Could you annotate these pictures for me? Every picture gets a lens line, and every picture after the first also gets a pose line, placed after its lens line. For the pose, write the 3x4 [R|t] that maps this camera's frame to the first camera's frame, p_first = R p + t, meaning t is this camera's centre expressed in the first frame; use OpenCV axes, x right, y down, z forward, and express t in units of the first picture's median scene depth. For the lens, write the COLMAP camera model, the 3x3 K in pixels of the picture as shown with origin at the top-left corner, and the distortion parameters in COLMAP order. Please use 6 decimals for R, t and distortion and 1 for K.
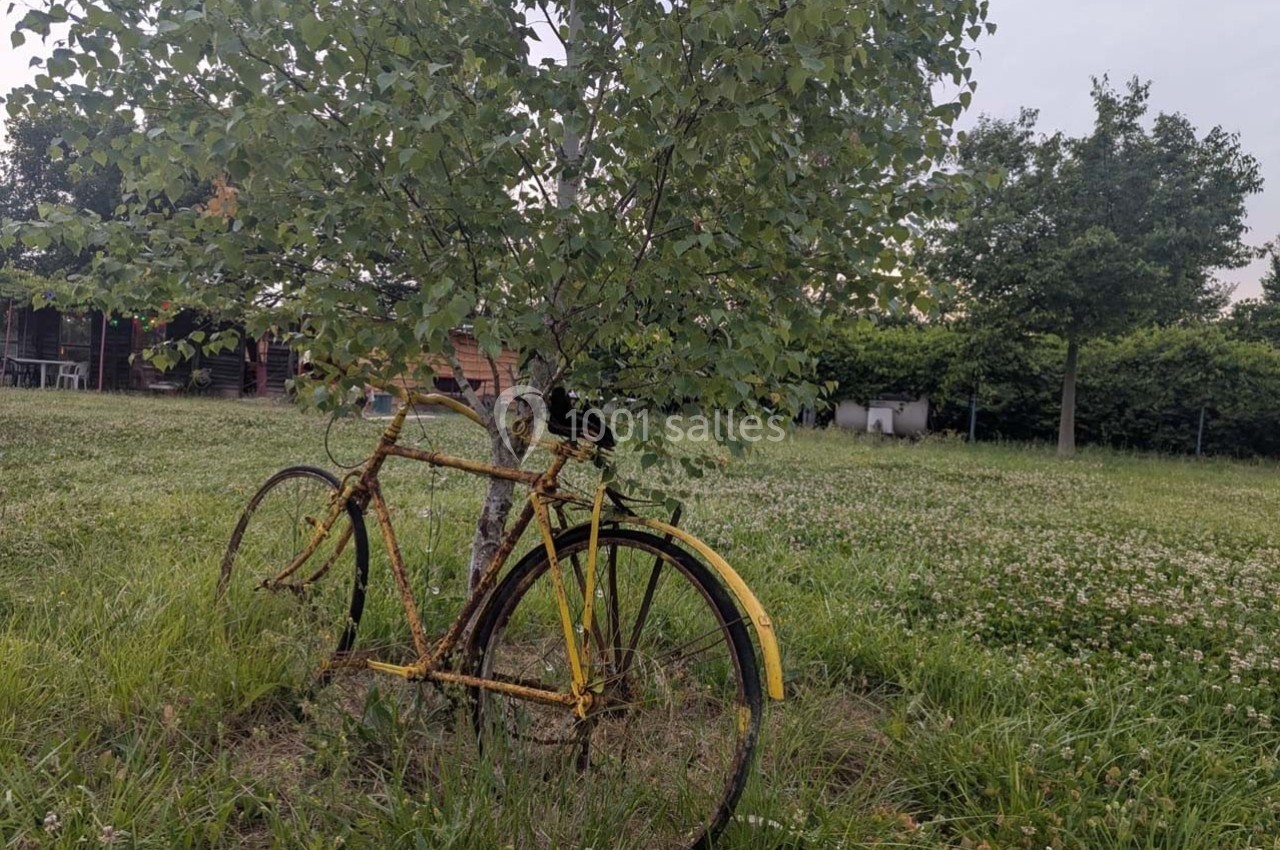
lens RADIAL K [[843.4, 0, 645.5], [0, 843.4, 423.0], [0, 0, 1]] dist [0.083596, -0.077048]
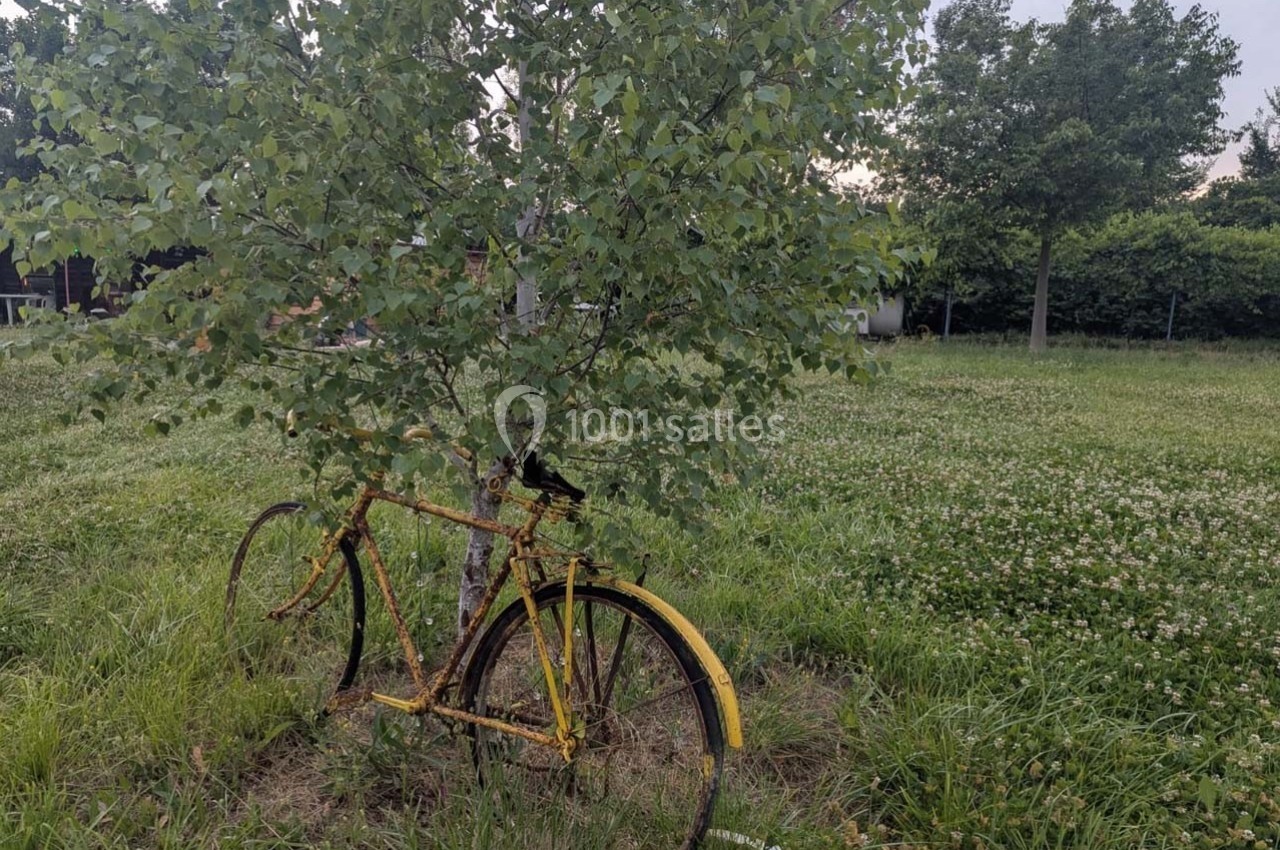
lens RADIAL K [[837.4, 0, 635.9], [0, 837.4, 436.7], [0, 0, 1]] dist [0.071901, -0.058737]
pose [[0.998812, -0.047680, 0.010055, 0.015970], [0.046119, 0.991592, 0.120903, -0.132447], [-0.015735, -0.120295, 0.992613, -0.041783]]
